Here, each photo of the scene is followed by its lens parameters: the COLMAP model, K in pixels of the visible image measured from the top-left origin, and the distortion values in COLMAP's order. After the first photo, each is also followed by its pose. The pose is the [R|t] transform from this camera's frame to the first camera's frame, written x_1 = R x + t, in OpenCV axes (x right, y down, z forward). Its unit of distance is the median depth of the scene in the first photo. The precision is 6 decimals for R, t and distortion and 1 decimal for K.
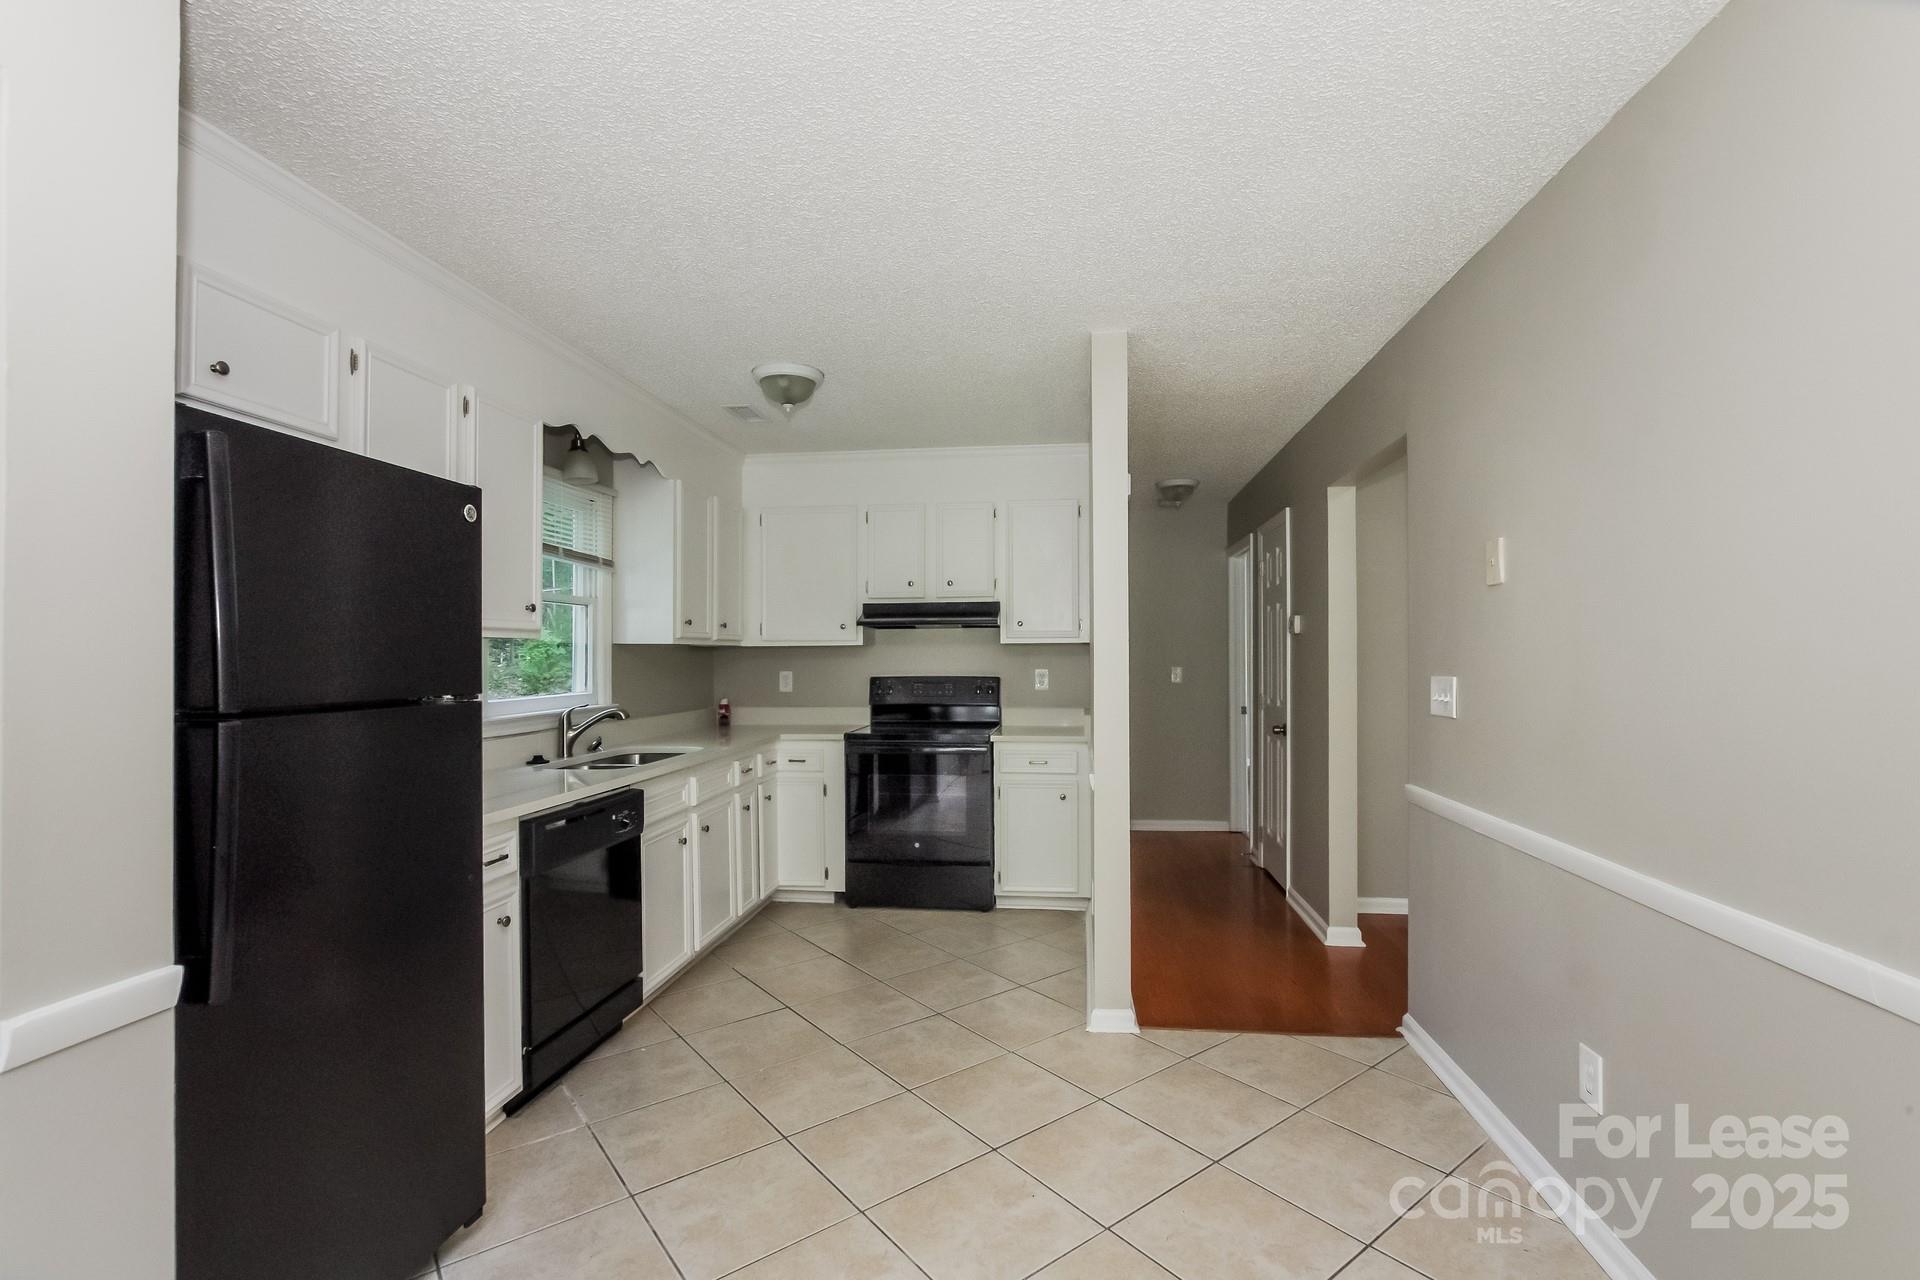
lens RADIAL K [[859.0, 0, 965.1], [0, 859.0, 652.3], [0, 0, 1]] dist [-0.017061, 0.001821]
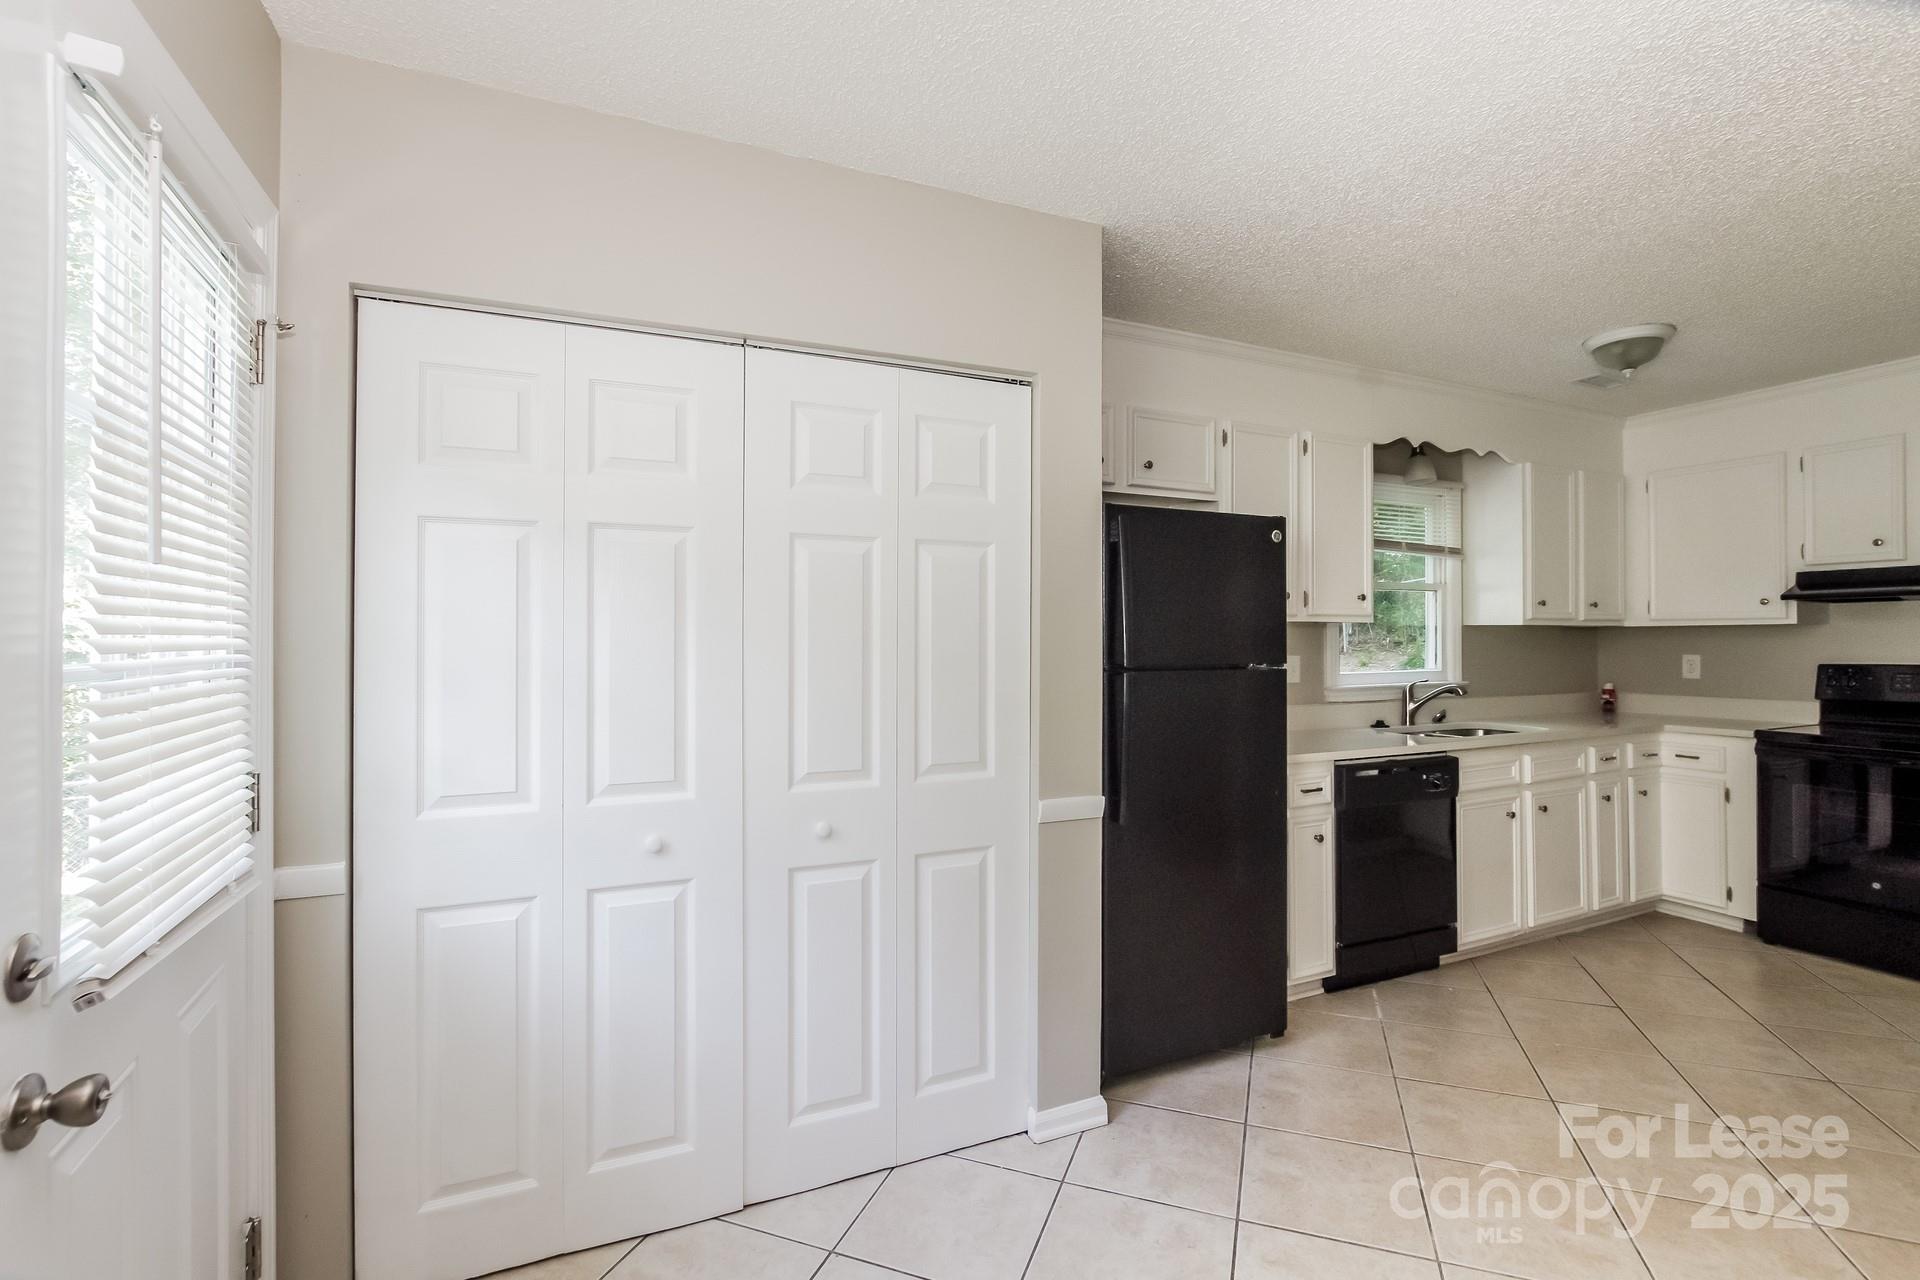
lens RADIAL K [[859.0, 0, 946.9], [0, 859.0, 621.3], [0, 0, 1]] dist [-0.017061, 0.001821]
pose [[0.494248, -0.012297, -0.869234, 0.225250], [0.001584, 0.999911, -0.013246, -0.001897], [0.869319, 0.005170, 0.494224, -0.105143]]
